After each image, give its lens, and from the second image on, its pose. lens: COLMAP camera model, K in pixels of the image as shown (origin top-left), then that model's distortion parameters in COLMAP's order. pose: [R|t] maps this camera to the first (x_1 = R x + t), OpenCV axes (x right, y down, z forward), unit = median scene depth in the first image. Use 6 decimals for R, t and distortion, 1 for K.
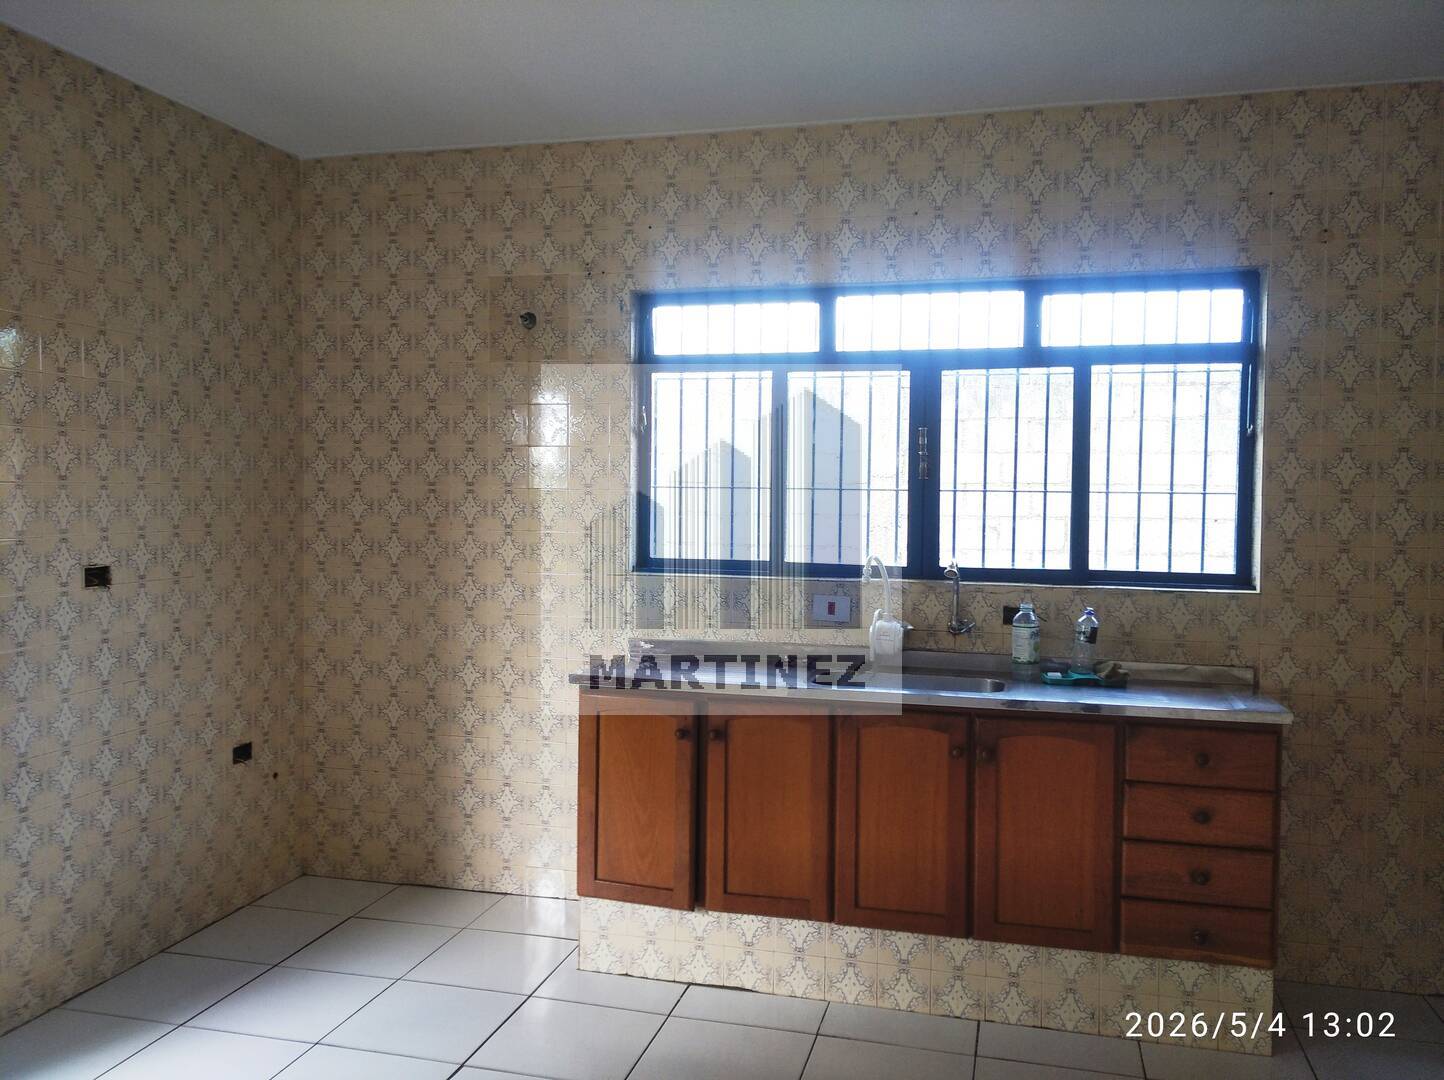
lens RADIAL K [[1155.8, 0, 716.1], [0, 1155.8, 532.9], [0, 0, 1]] dist [0.073777, -0.104305]
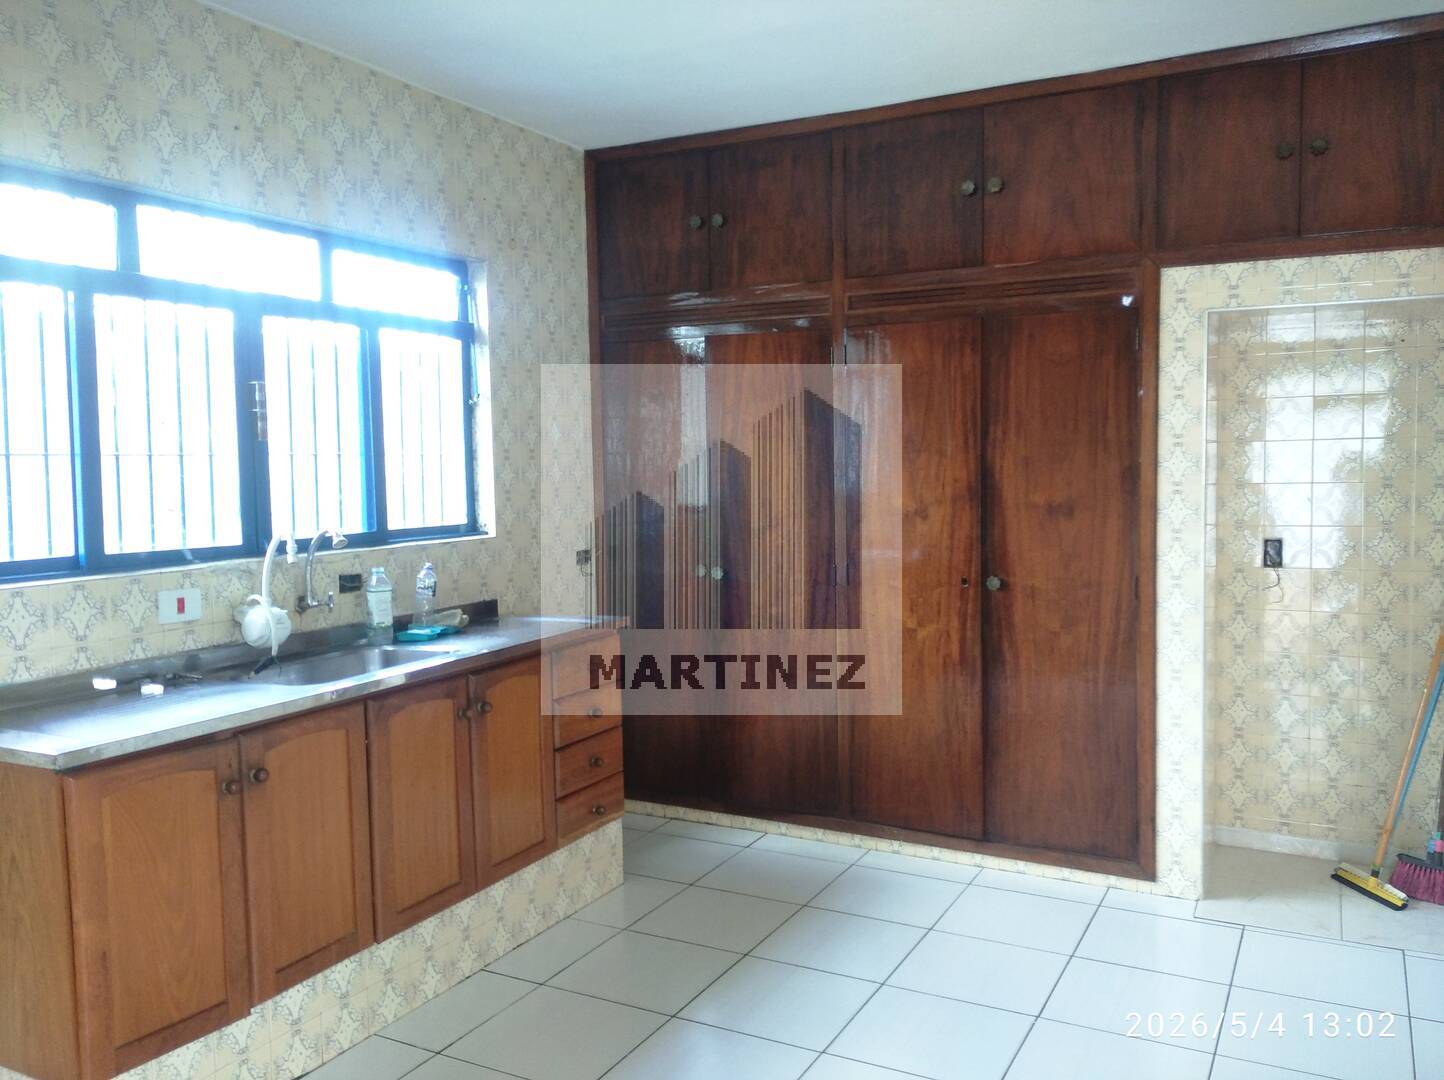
lens RADIAL K [[1181.7, 0, 709.6], [0, 1181.7, 526.3], [0, 0, 1]] dist [0.081611, -0.124974]
pose [[0.235274, -0.070286, 0.969384, -0.581752], [0.054064, 0.996784, 0.059151, -0.016541], [-0.970424, 0.038492, 0.238317, 0.442559]]
